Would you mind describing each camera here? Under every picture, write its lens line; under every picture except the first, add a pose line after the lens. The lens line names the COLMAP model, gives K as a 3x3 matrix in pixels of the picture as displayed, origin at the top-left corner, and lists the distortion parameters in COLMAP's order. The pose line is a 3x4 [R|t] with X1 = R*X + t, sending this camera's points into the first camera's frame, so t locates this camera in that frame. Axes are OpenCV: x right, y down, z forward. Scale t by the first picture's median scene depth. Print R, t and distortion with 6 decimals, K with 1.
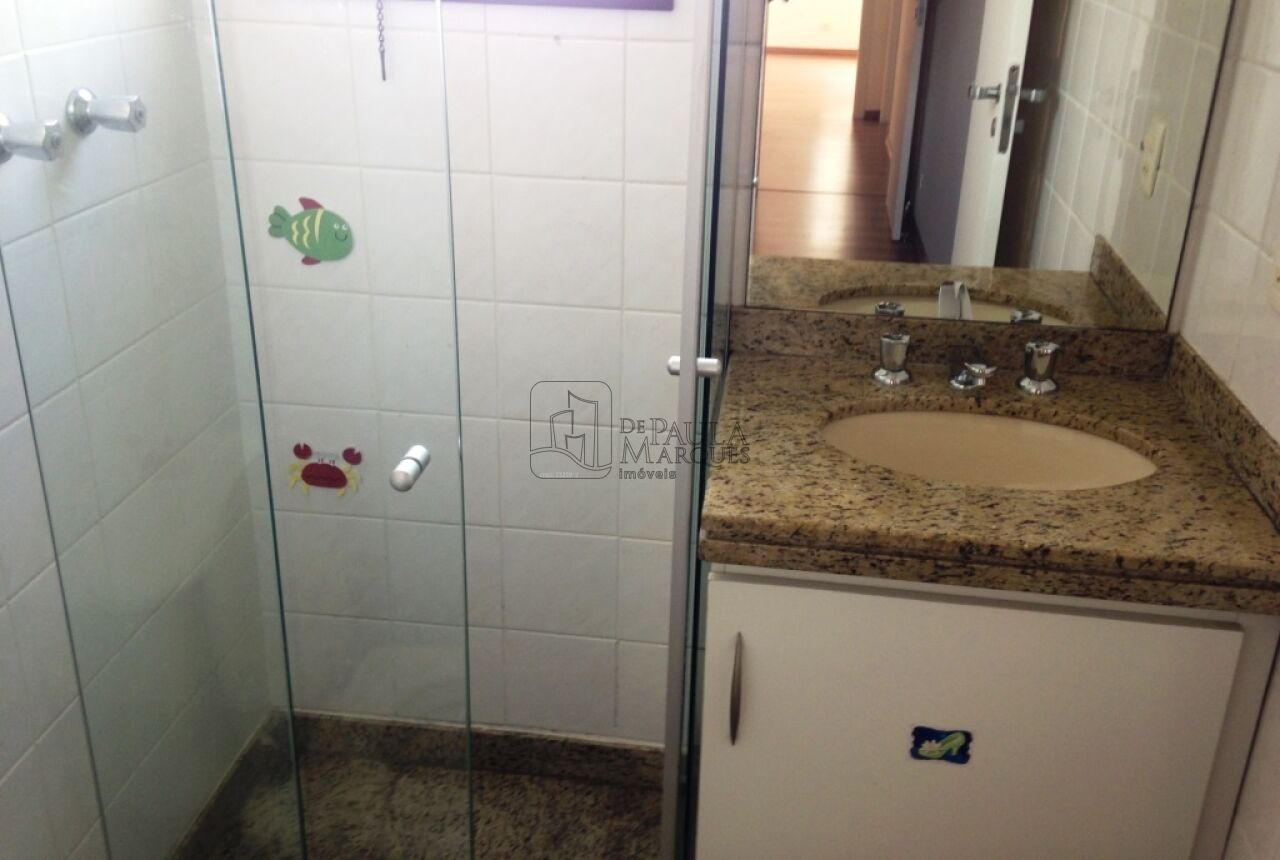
lens RADIAL K [[1199.1, 0, 630.7], [0, 1199.1, 367.9], [0, 0, 1]] dist [0.117407, -0.008532]
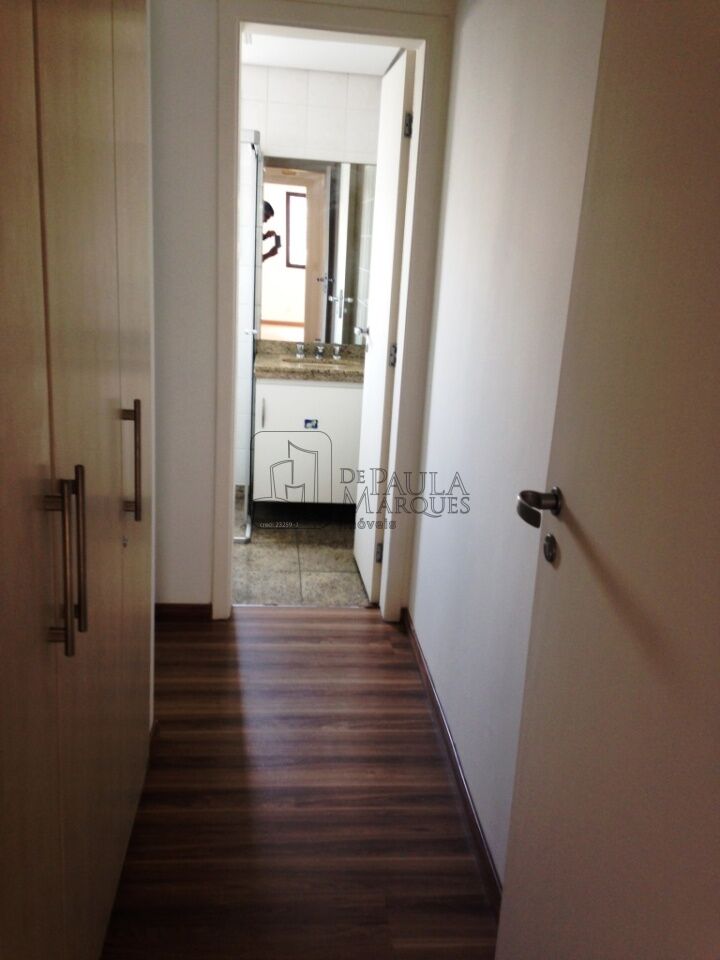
lens RADIAL K [[879.6, 0, 360.0], [0, 879.6, 480.0], [0, 0, 1]] dist [0.213527, -0.324576]
pose [[0.973065, -0.023301, 0.229350, -0.247362], [0.047394, 0.993847, -0.100107, 0.686536], [-0.225606, 0.108281, 0.968182, -1.693624]]
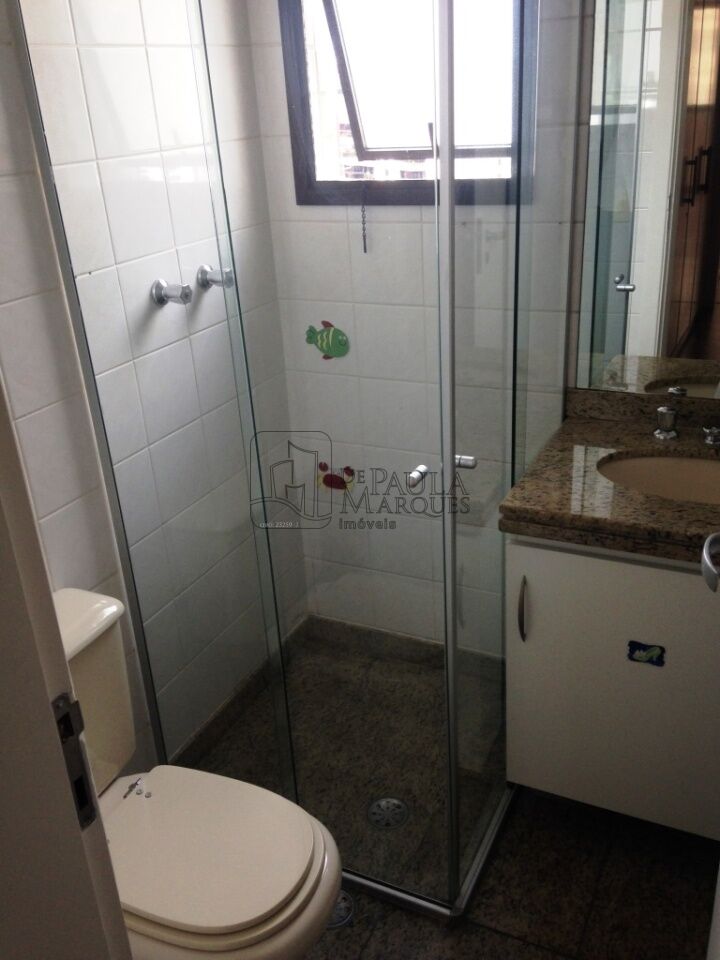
lens RADIAL K [[879.6, 0, 360.0], [0, 879.6, 480.0], [0, 0, 1]] dist [0.213527, -0.324576]
pose [[0.948487, 0.056944, -0.311655, 0.209712], [-0.042091, 0.997643, 0.054184, 0.019406], [0.314006, -0.038275, 0.948649, -0.228128]]
